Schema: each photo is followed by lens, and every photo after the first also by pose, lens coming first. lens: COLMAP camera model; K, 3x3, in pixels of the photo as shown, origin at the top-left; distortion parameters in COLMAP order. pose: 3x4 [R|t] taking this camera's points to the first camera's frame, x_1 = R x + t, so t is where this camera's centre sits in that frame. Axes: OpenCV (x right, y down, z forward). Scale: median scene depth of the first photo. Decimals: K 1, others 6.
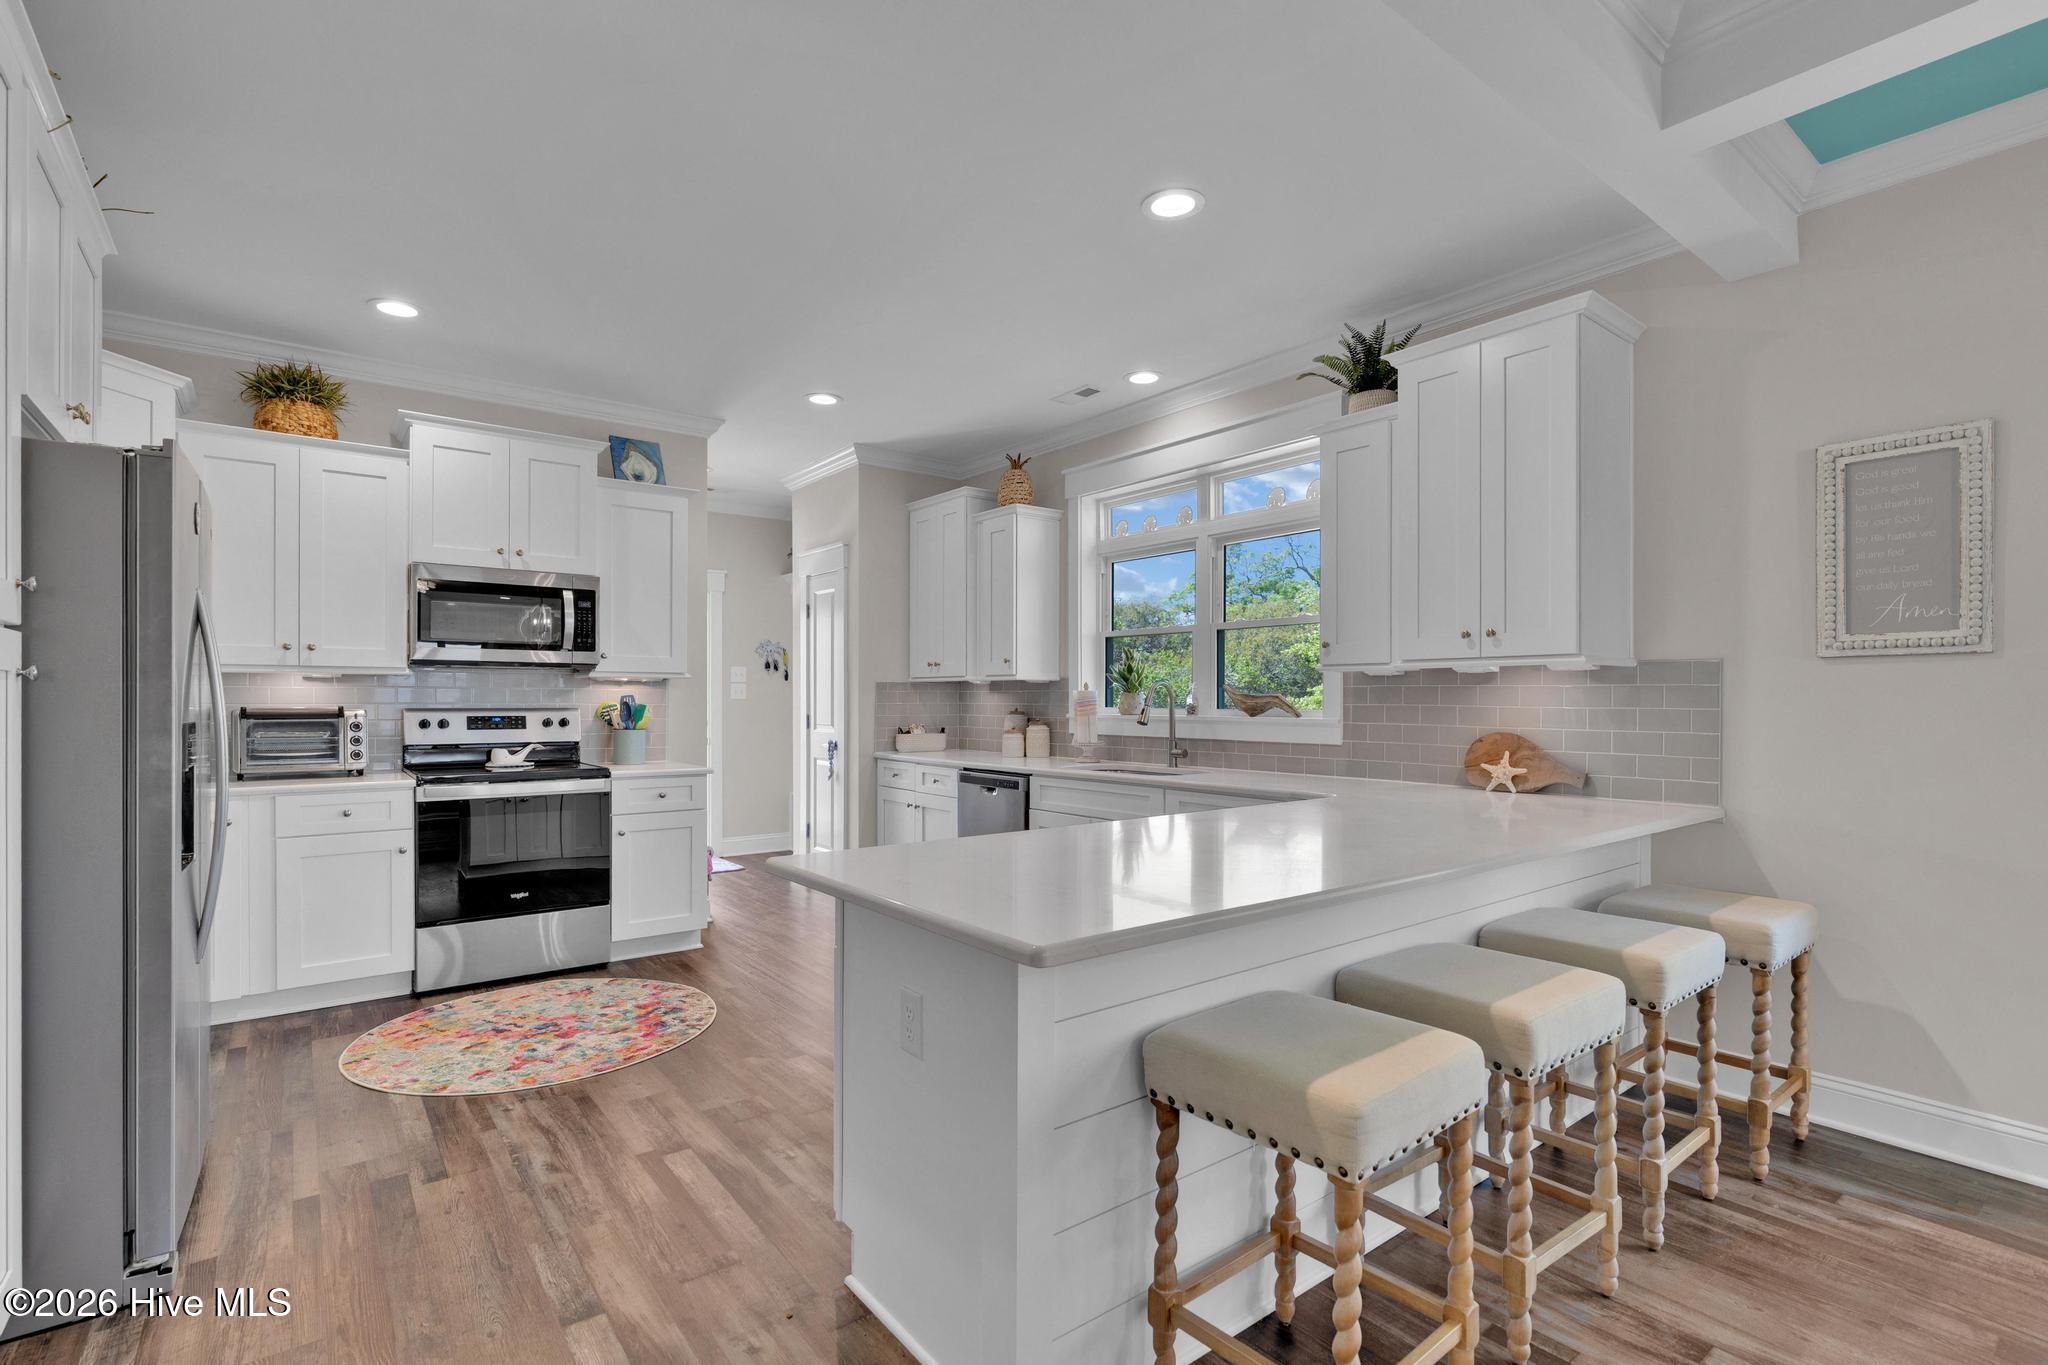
lens RADIAL K [[976.5, 0, 1014.3], [0, 976.5, 670.7], [0, 0, 1]] dist [-0.003419, 0.000948]
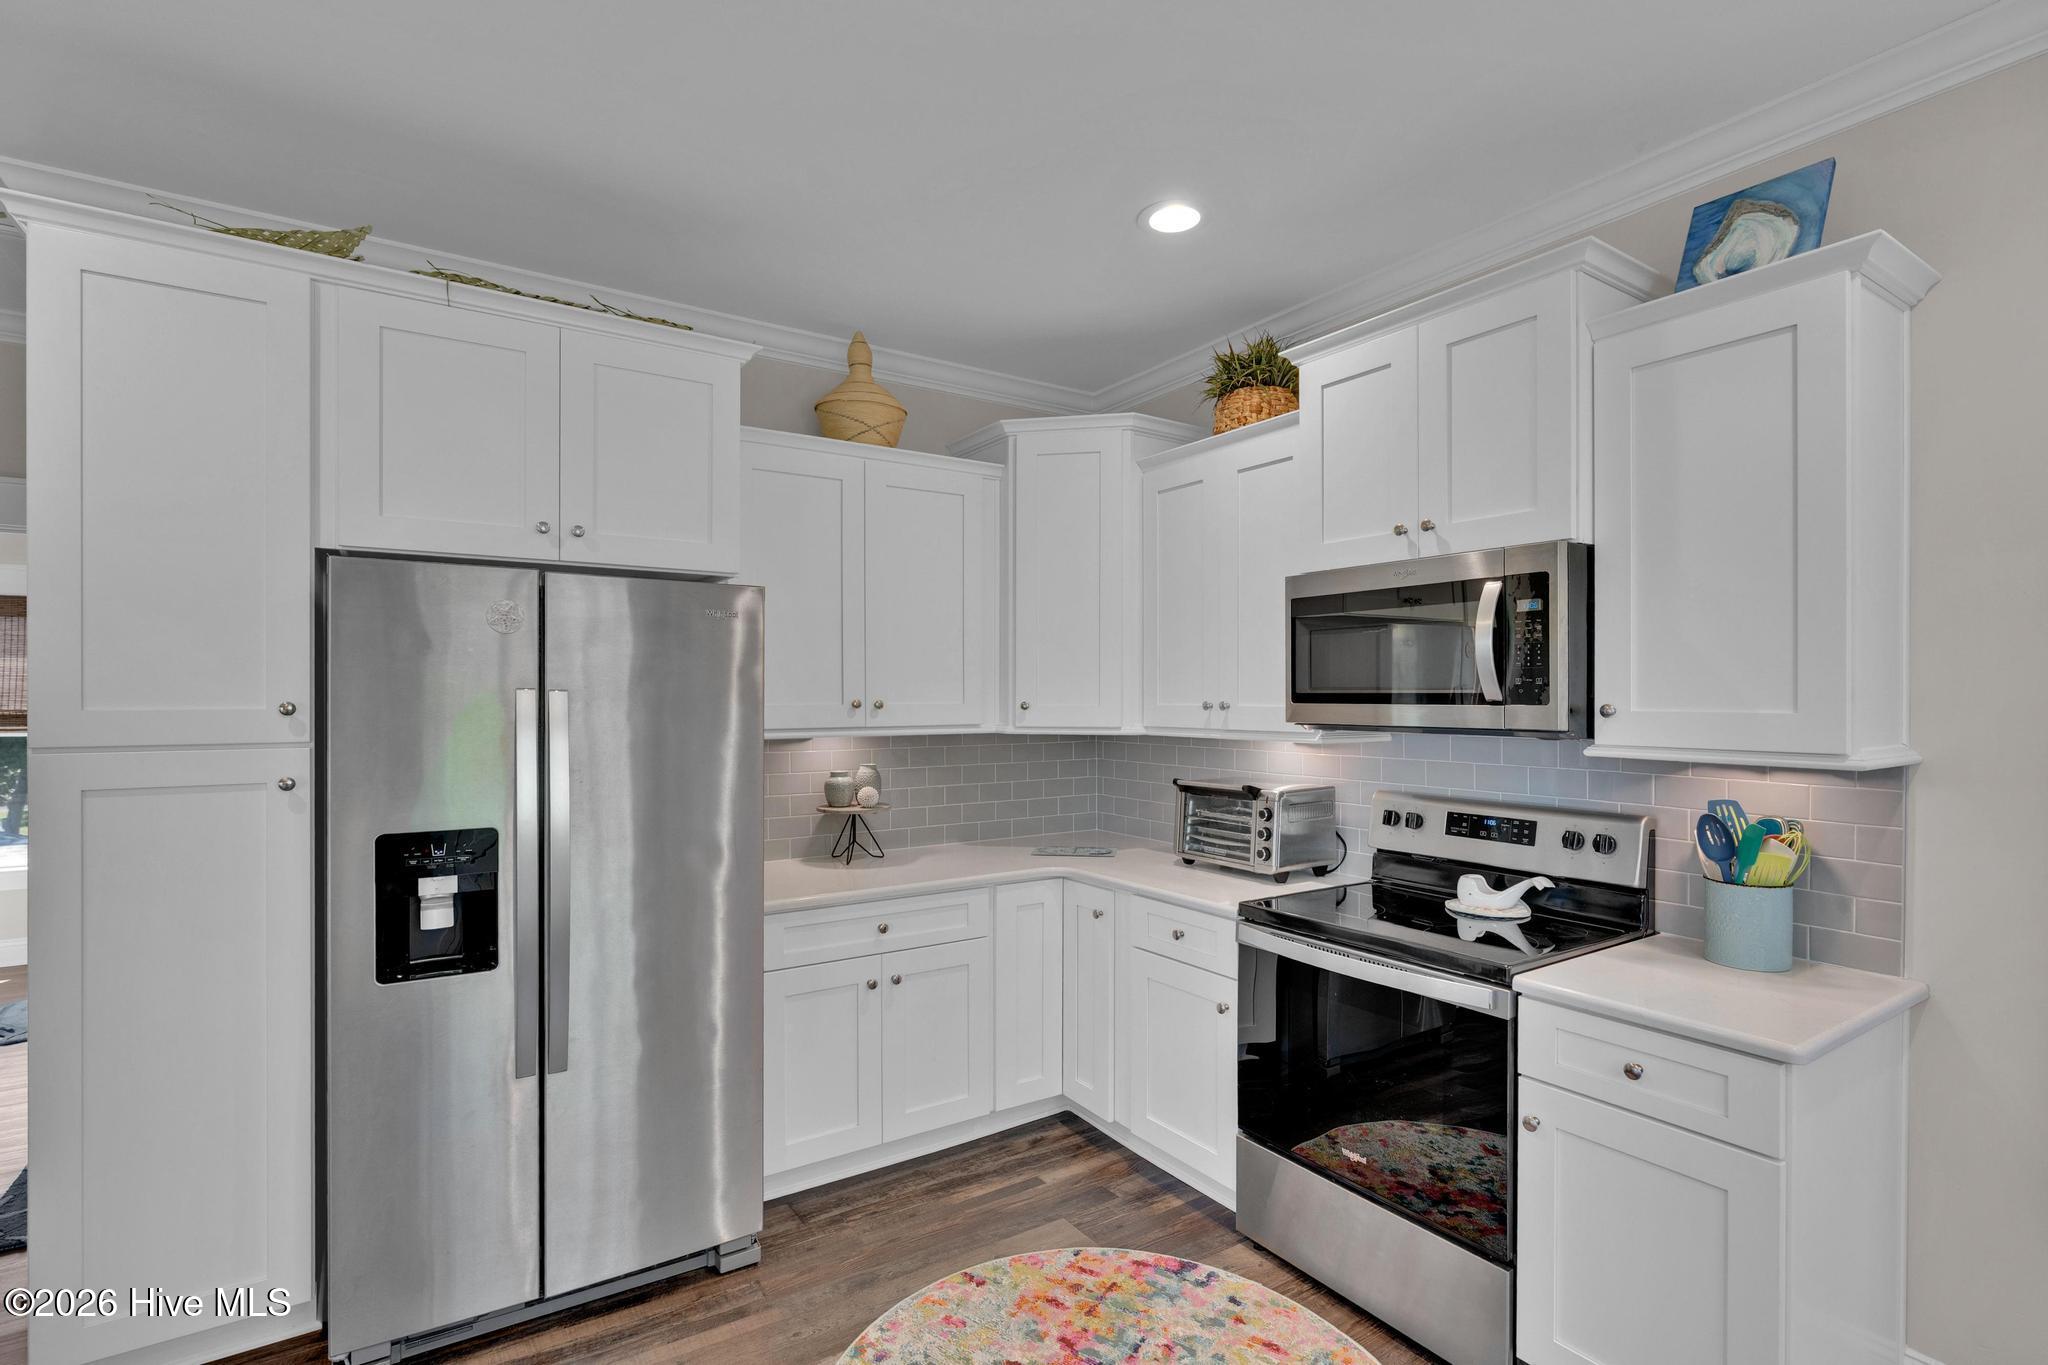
lens RADIAL K [[946.2, 0, 1027.1], [0, 946.2, 699.3], [0, 0, 1]] dist [-0.001466, 0.000007]
pose [[-0.059731, 0.002488, -0.998211, 0.033467], [0.030981, 0.999520, 0.000638, -0.031363], [0.997734, -0.030887, -0.059779, 0.805567]]
